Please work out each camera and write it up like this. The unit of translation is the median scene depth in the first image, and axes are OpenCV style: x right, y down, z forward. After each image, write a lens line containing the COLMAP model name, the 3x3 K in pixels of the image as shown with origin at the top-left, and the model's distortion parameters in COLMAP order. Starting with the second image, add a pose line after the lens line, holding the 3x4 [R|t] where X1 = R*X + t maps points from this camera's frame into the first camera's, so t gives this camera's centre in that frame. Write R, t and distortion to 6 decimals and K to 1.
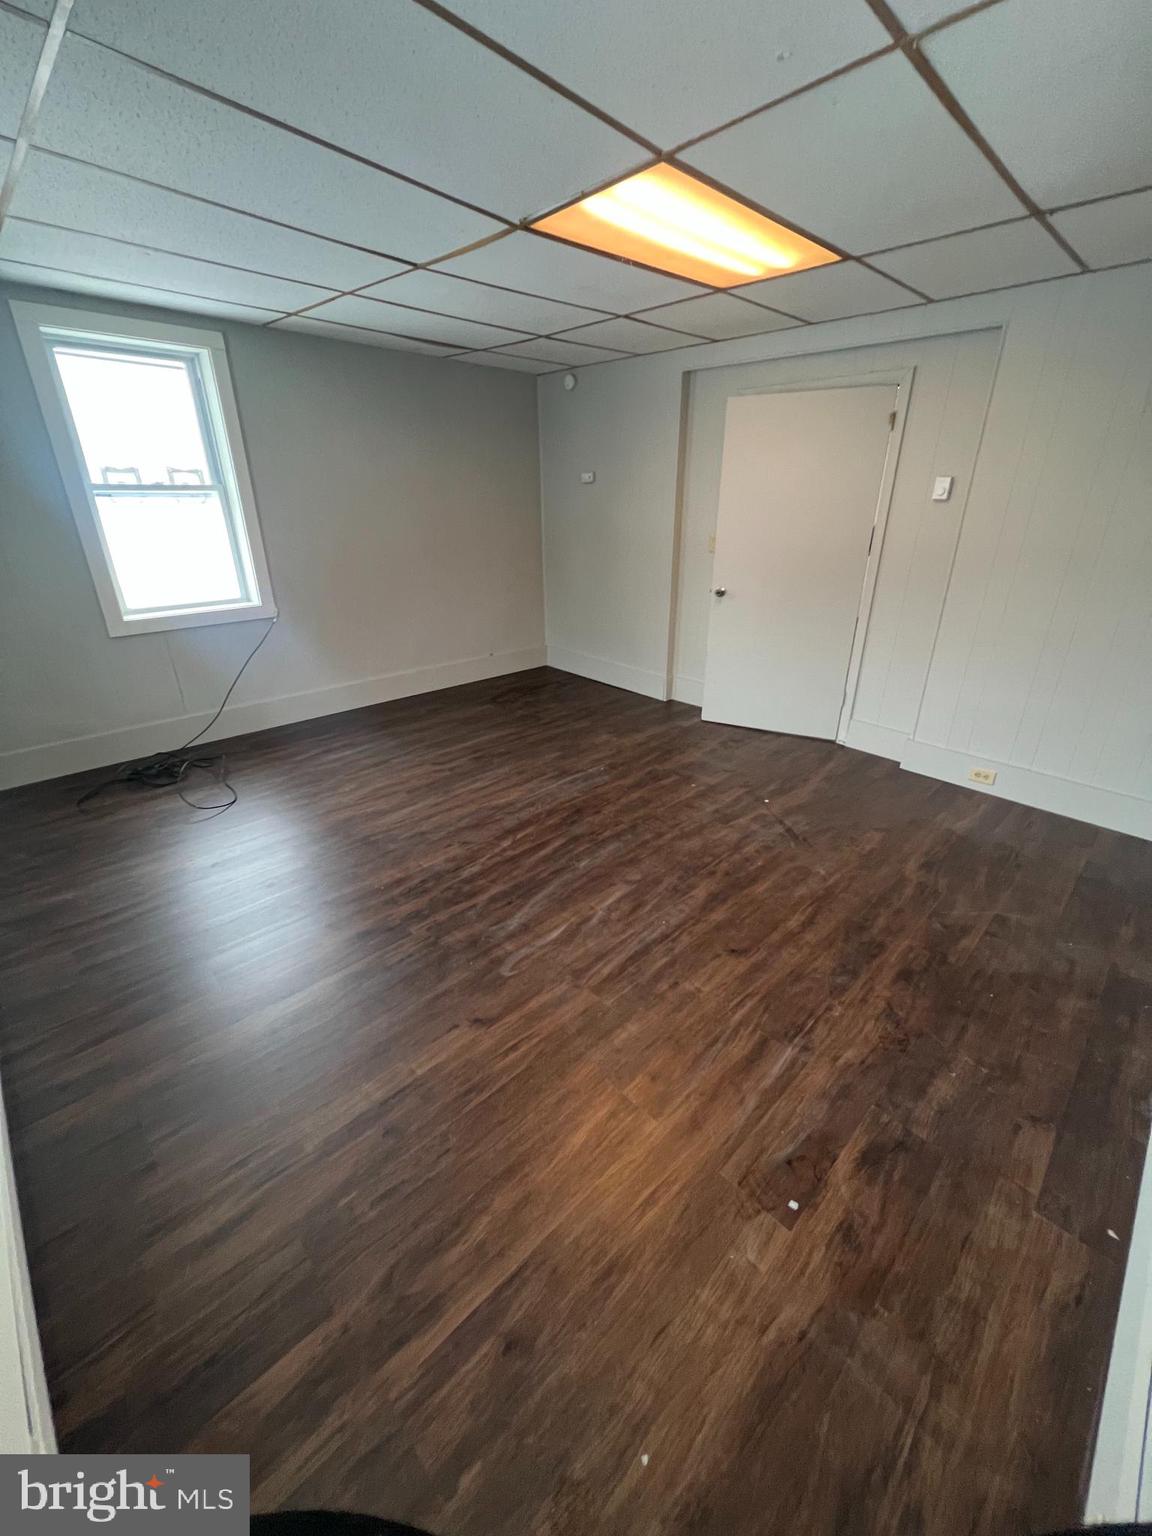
lens RADIAL K [[619.5, 0, 574.0], [0, 619.5, 768.7], [0, 0, 1]] dist [-0.002279, -0.000070]
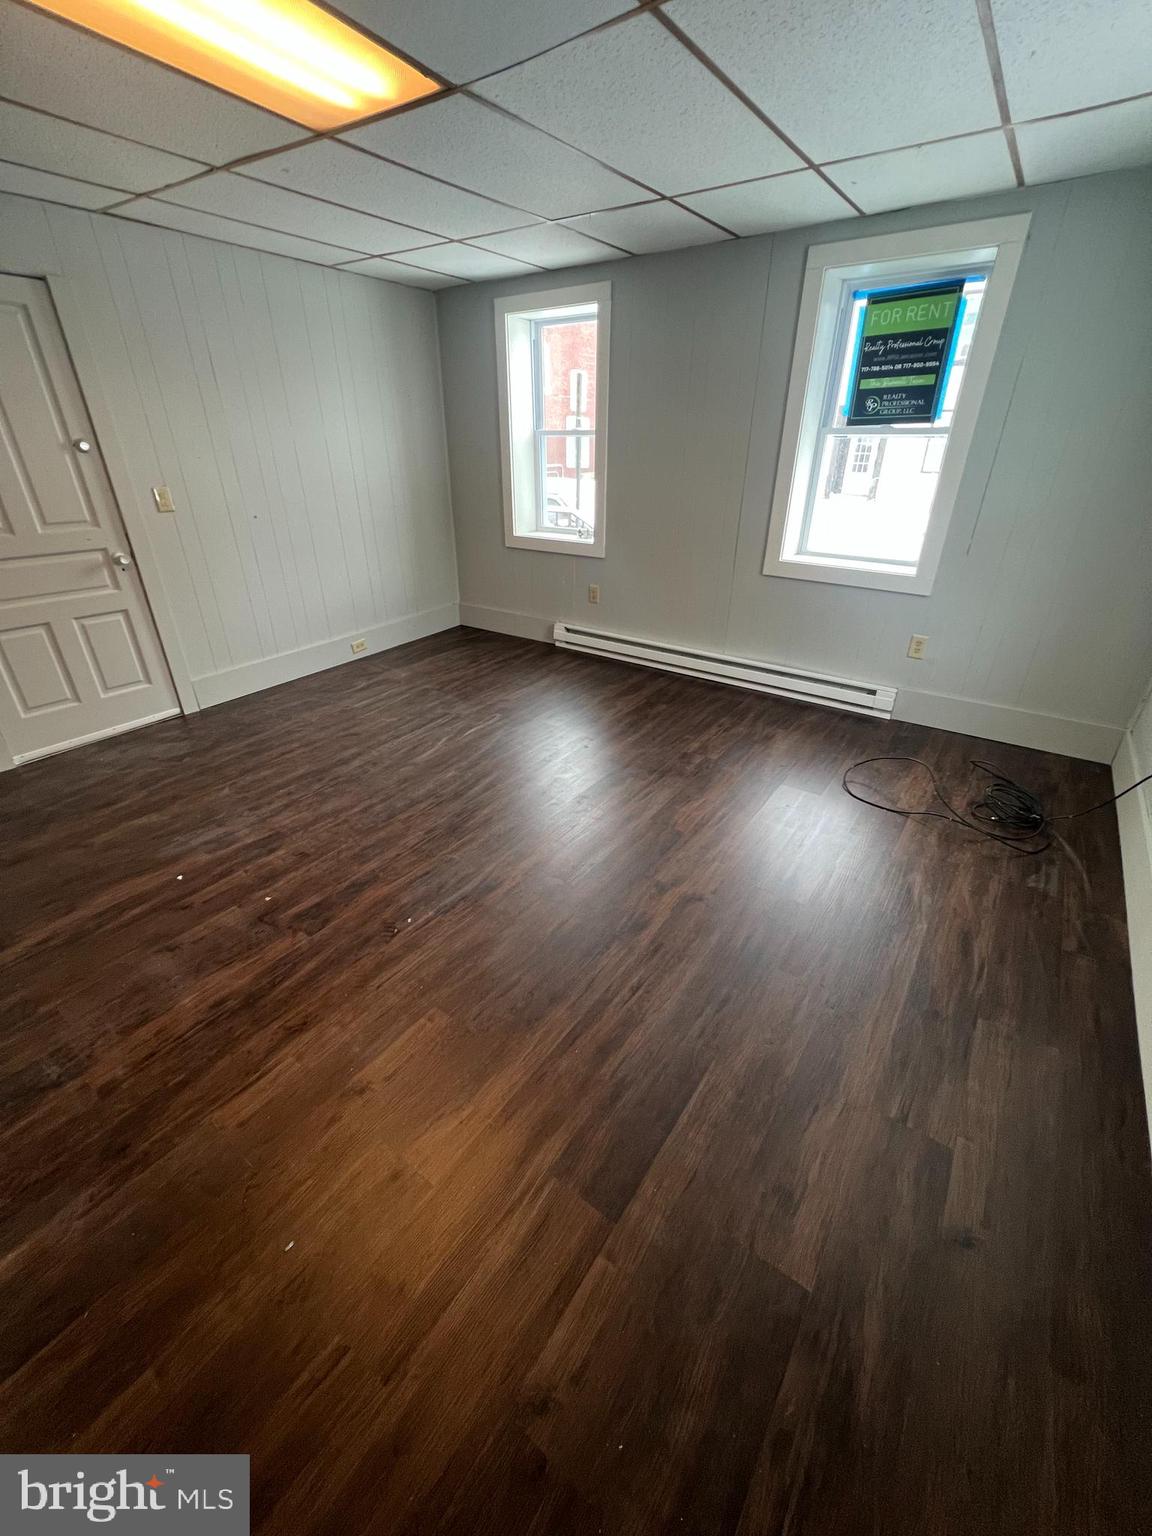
lens RADIAL K [[619.5, 0, 578.4], [0, 619.5, 766.2], [0, 0, 1]] dist [-0.002279, -0.000070]
pose [[-0.985689, 0.072422, -0.152226, -0.044290], [-0.073433, 0.628370, 0.774441, -0.752670], [0.151741, 0.774536, -0.614060, 1.751393]]
